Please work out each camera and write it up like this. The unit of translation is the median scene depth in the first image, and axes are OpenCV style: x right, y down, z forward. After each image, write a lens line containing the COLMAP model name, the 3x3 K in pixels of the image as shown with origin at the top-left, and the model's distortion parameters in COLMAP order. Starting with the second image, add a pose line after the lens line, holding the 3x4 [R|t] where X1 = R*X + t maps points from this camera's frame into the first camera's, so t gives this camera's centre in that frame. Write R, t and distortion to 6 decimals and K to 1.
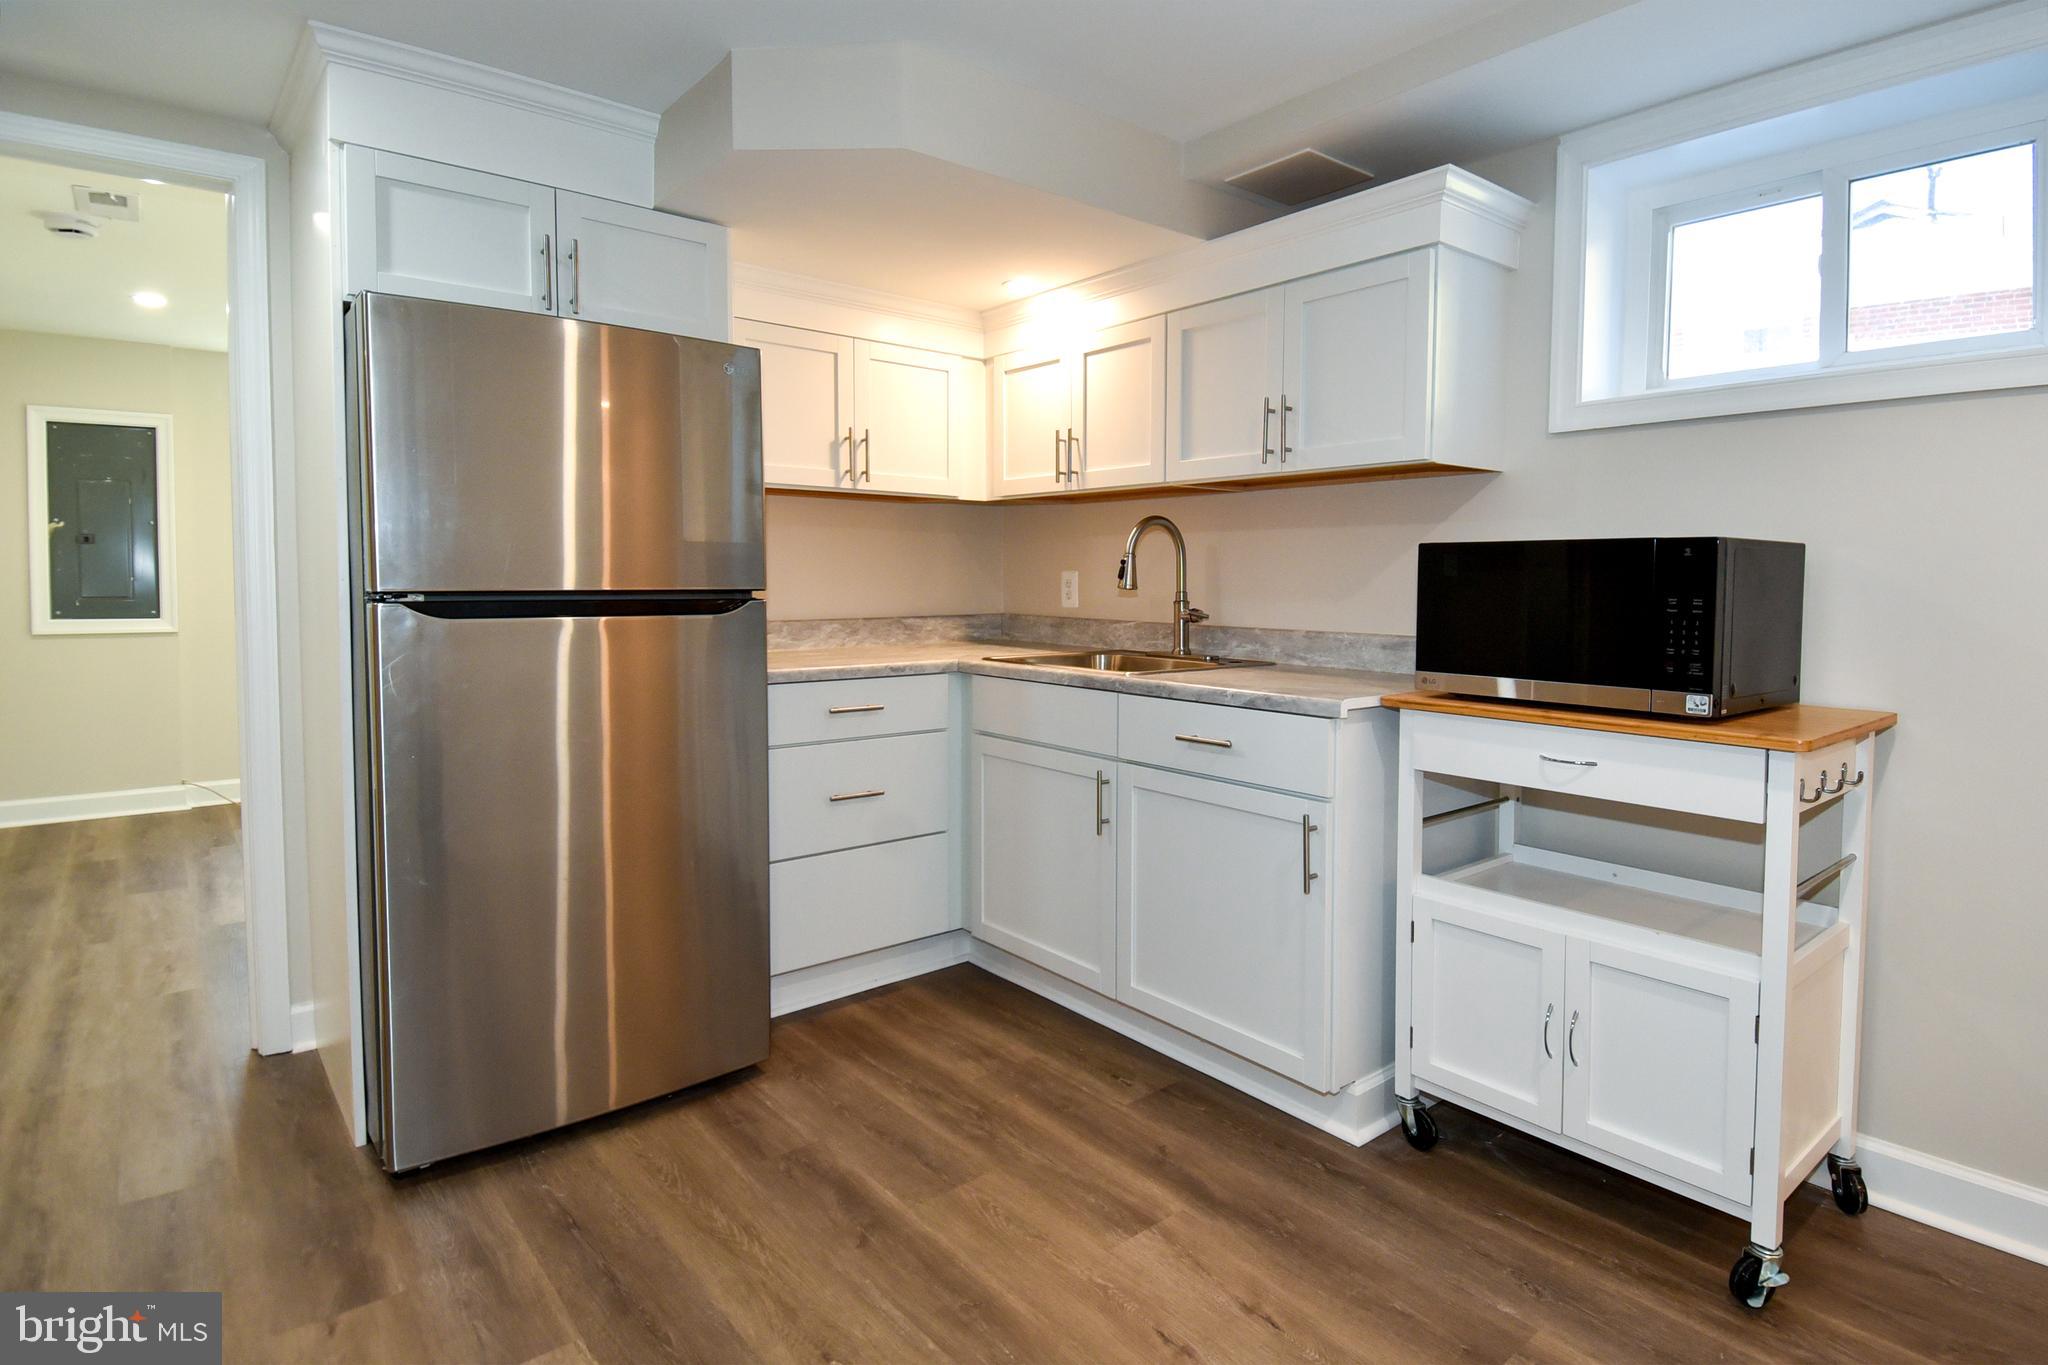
lens RADIAL K [[1027.5, 0, 1117.1], [0, 1027.5, 631.1], [0, 0, 1]] dist [0.046245, -0.046380]
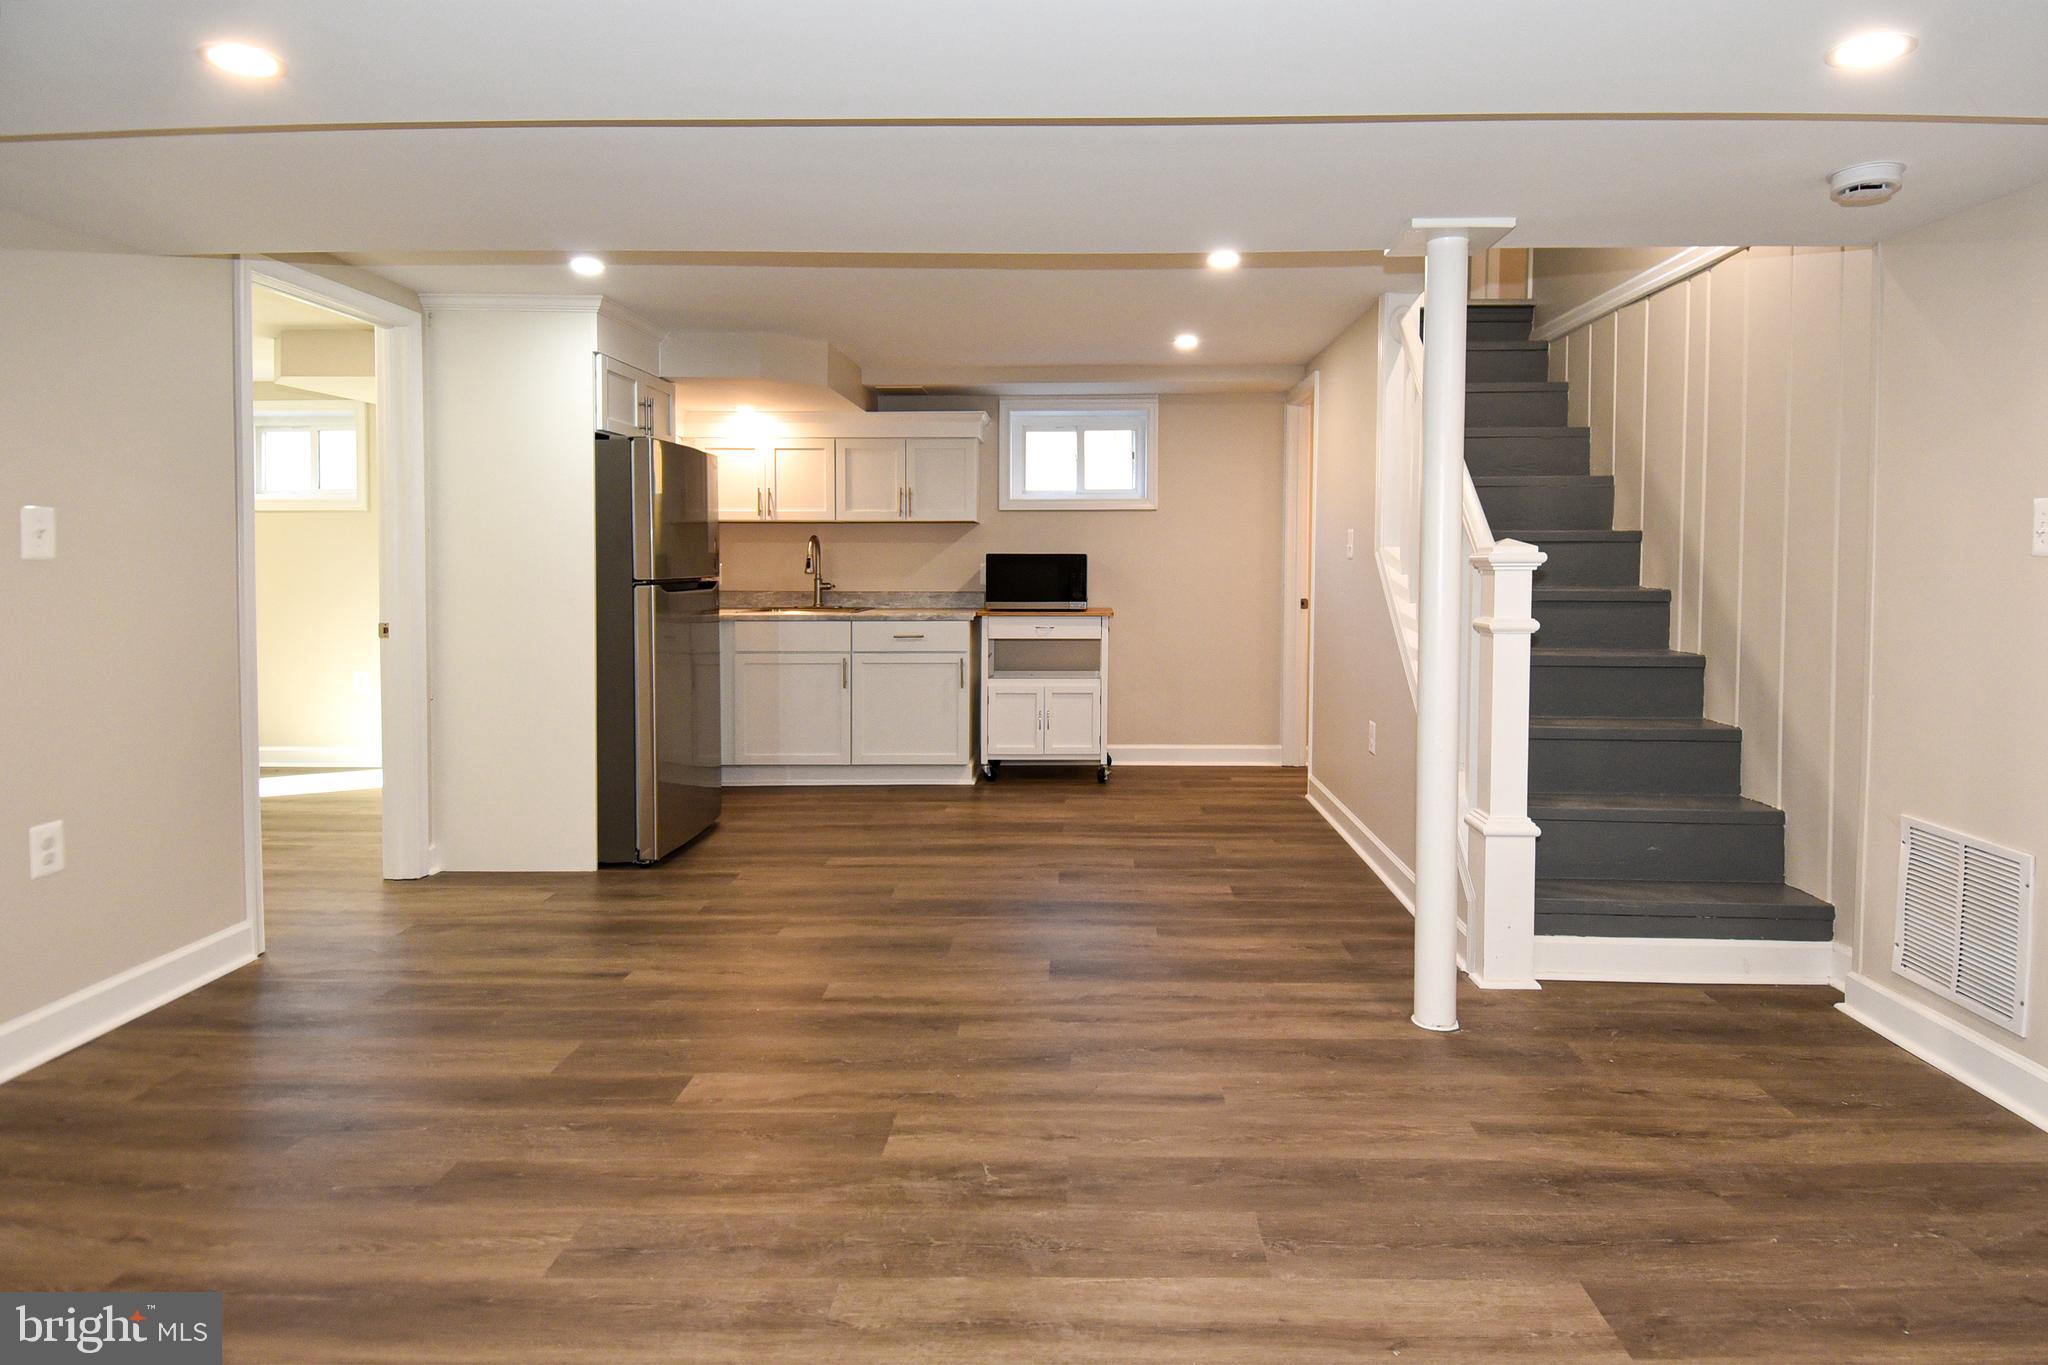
lens RADIAL K [[1130.5, 0, 1045.1], [0, 1130.5, 597.9], [0, 0, 1]] dist [0.058209, -0.062477]
pose [[0.669595, -0.030705, 0.742092, -1.622909], [0.041361, 0.999136, 0.004021, 0.020551], [-0.741574, 0.028001, 0.670286, -0.974550]]
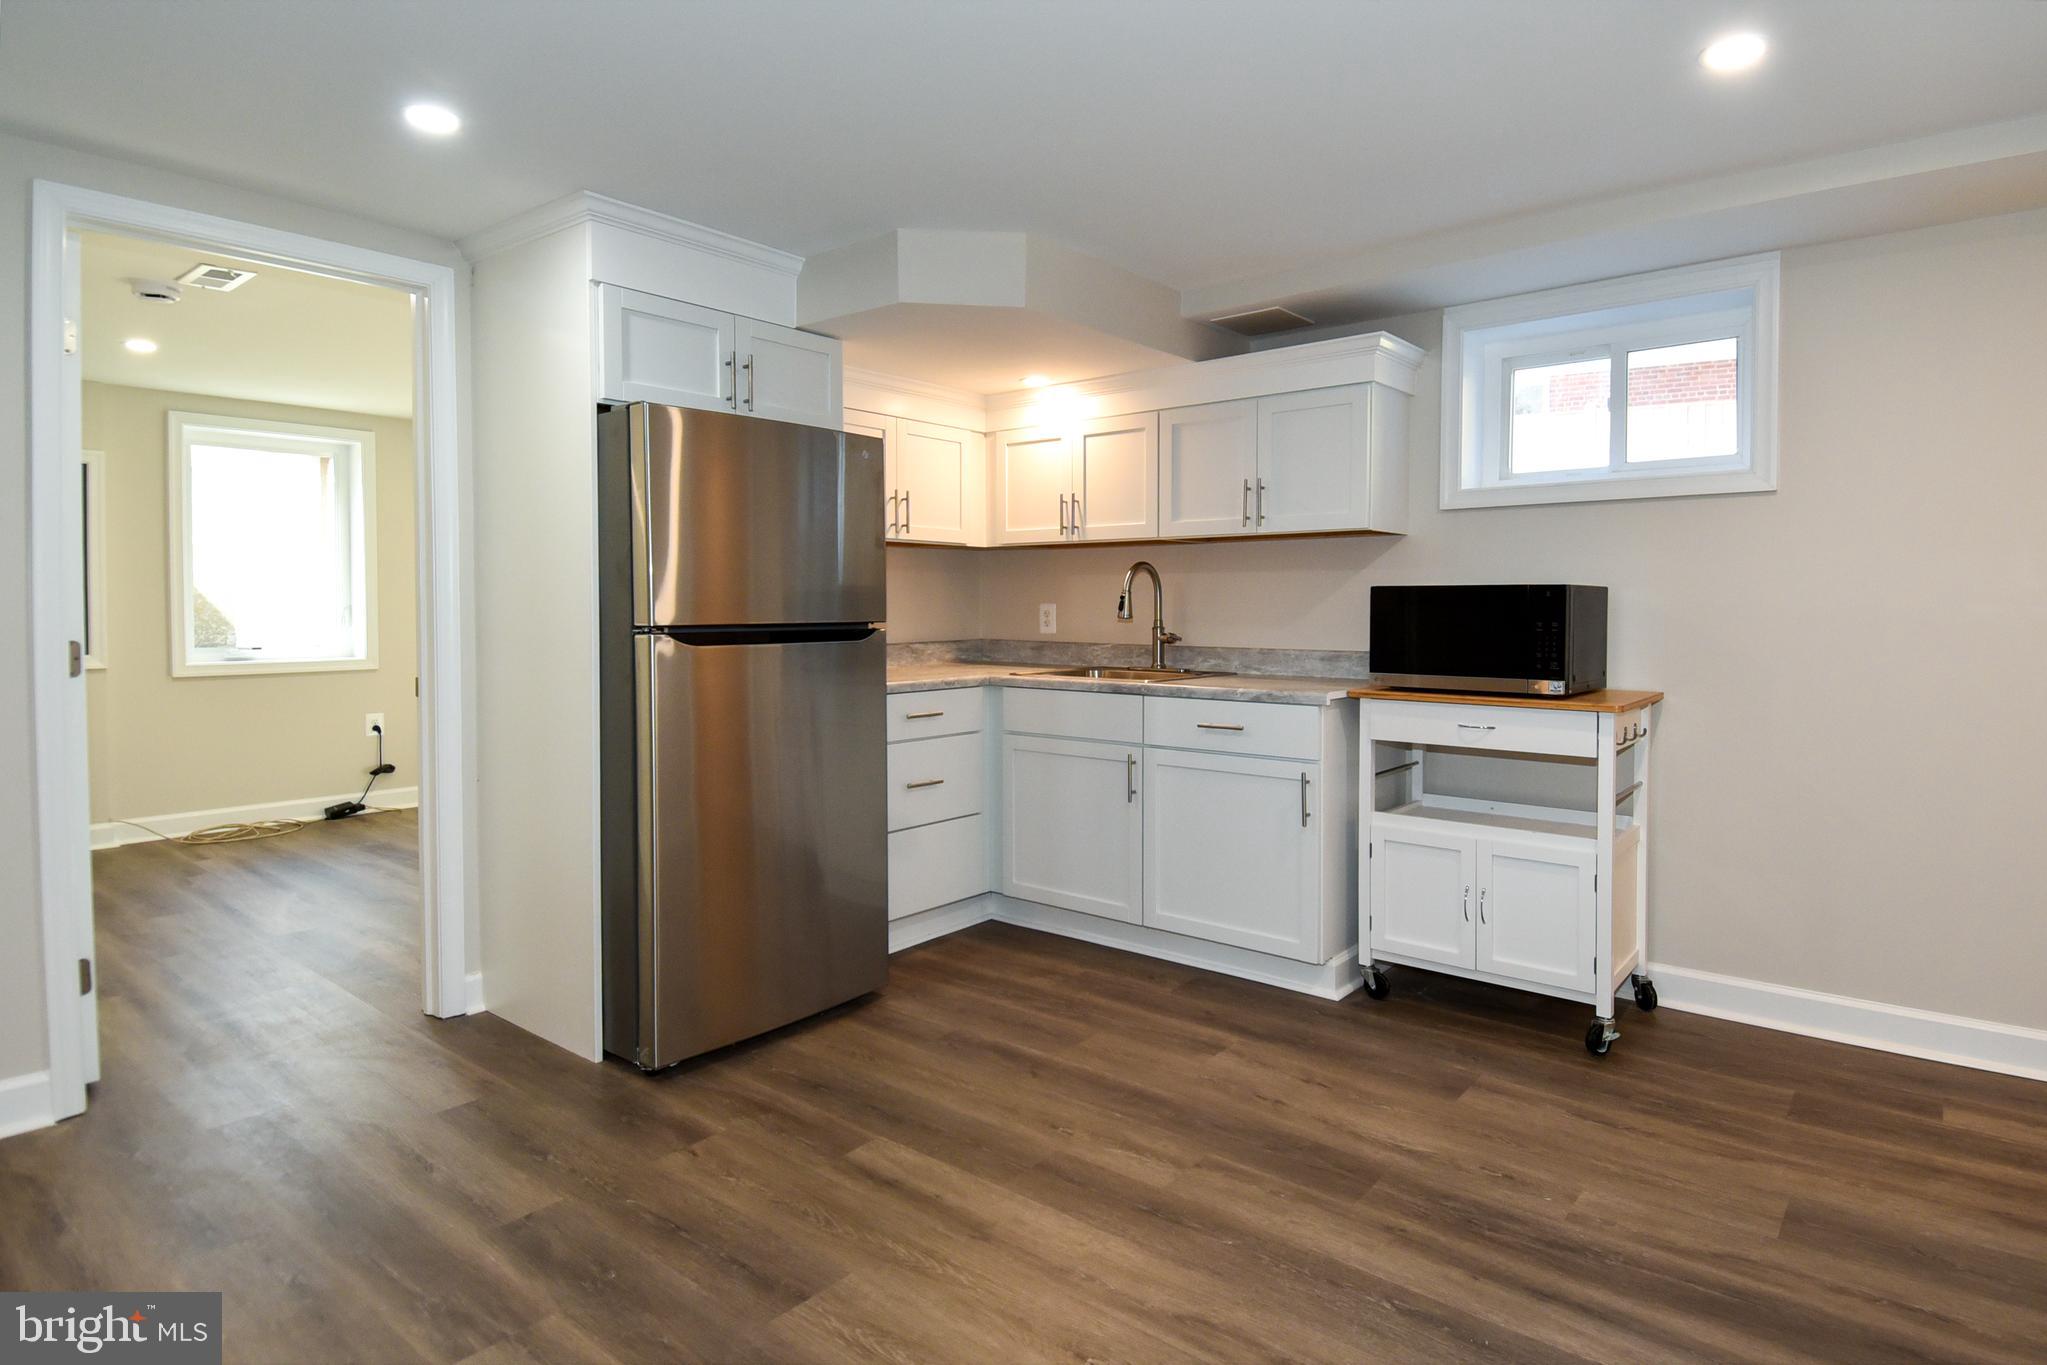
lens RADIAL K [[1055.1, 0, 1093.4], [0, 1055.1, 639.0], [0, 0, 1]] dist [0.051096, -0.047459]
pose [[0.982741, -0.011289, 0.184643, -0.346441], [0.014773, 0.999738, -0.017504, 0.010124], [-0.184397, 0.019930, 0.982650, -0.380743]]
